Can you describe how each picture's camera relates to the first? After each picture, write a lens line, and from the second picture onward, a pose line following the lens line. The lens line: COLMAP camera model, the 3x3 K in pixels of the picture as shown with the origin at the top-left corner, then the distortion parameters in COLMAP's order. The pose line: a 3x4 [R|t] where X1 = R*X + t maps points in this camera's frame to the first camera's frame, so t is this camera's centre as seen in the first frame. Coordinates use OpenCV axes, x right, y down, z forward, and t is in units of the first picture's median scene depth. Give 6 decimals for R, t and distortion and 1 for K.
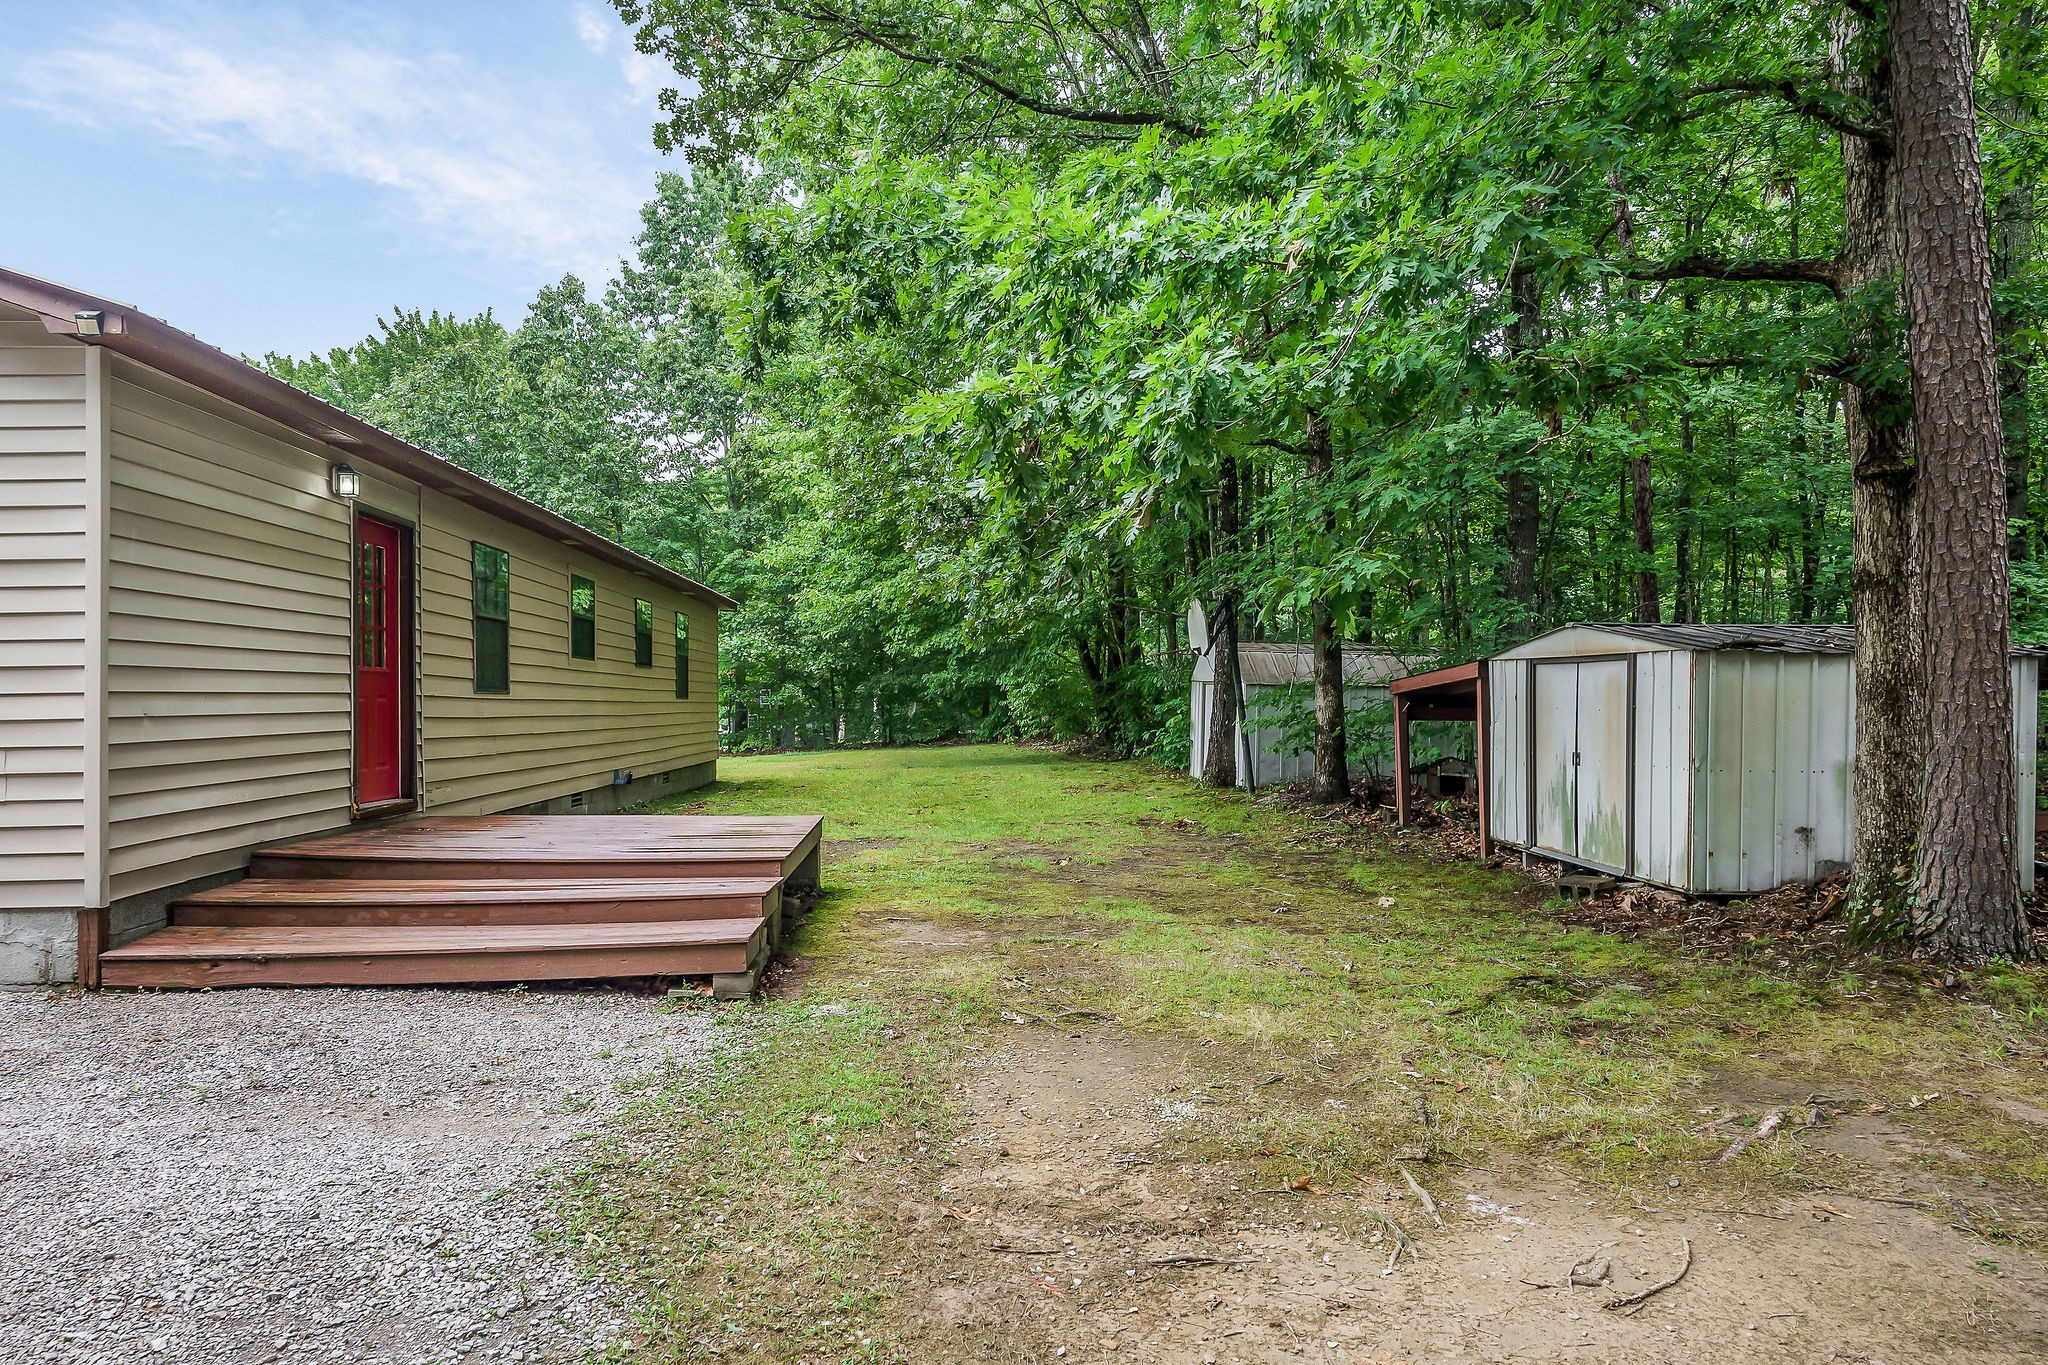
lens RADIAL K [[1311.3, 0, 1024.0], [0, 1311.3, 682.5], [0, 0, 1]] dist [0.001666, 0.000892]
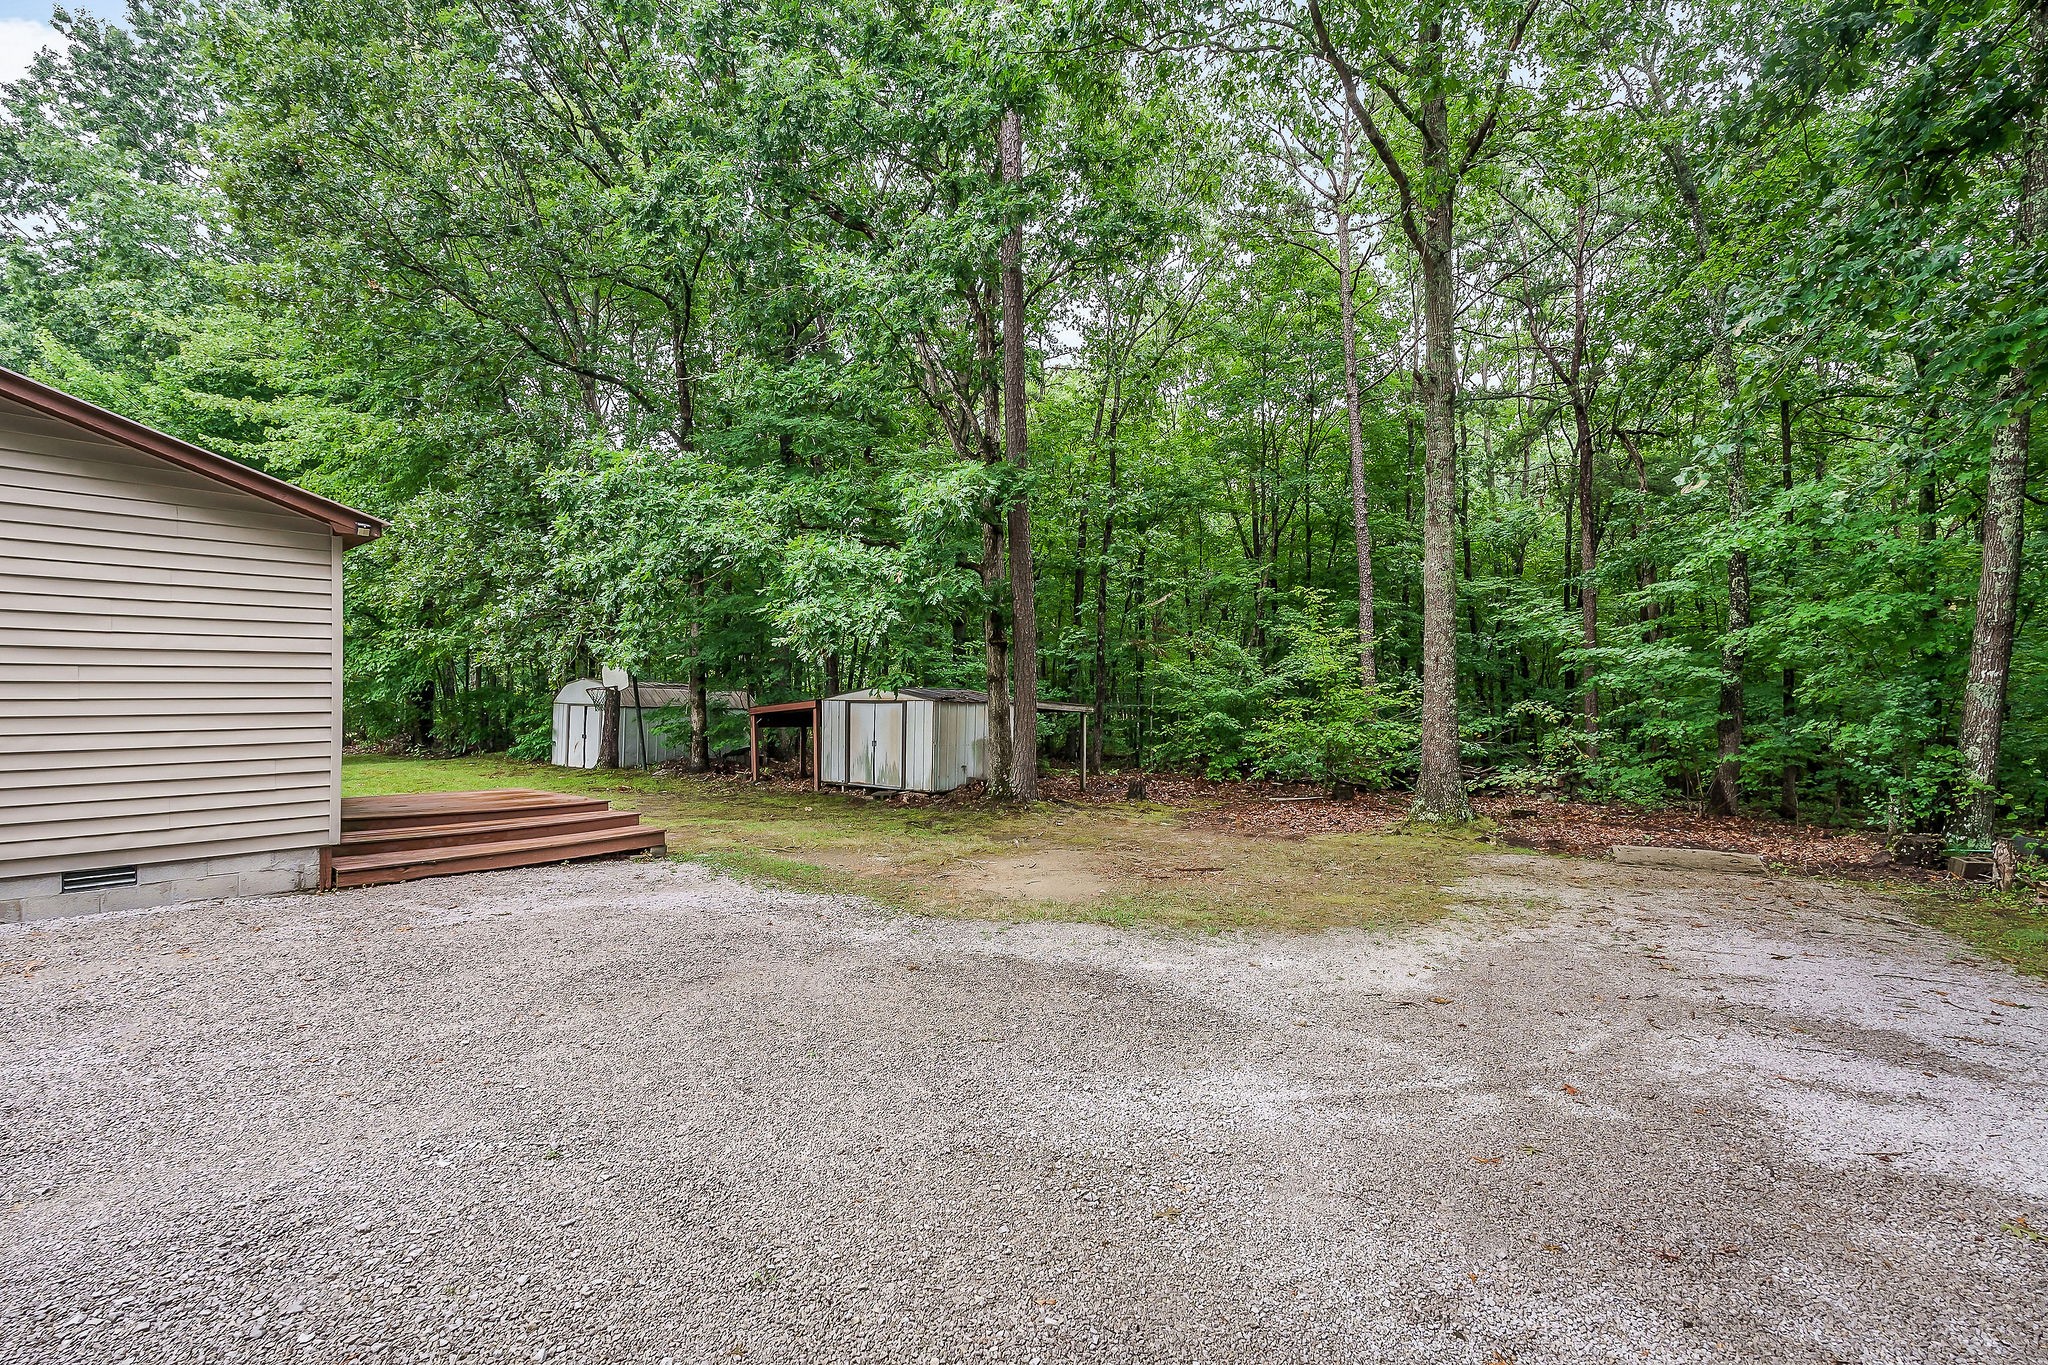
lens RADIAL K [[1065.5, 0, 1024.0], [0, 1065.5, 682.5], [0, 0, 1]] dist [-0.000254, 0.000218]
pose [[0.670679, 0.015554, 0.741584, -0.921757], [-0.011332, 0.999878, -0.010724, -0.038371], [-0.741661, -0.001211, 0.670774, -0.555574]]
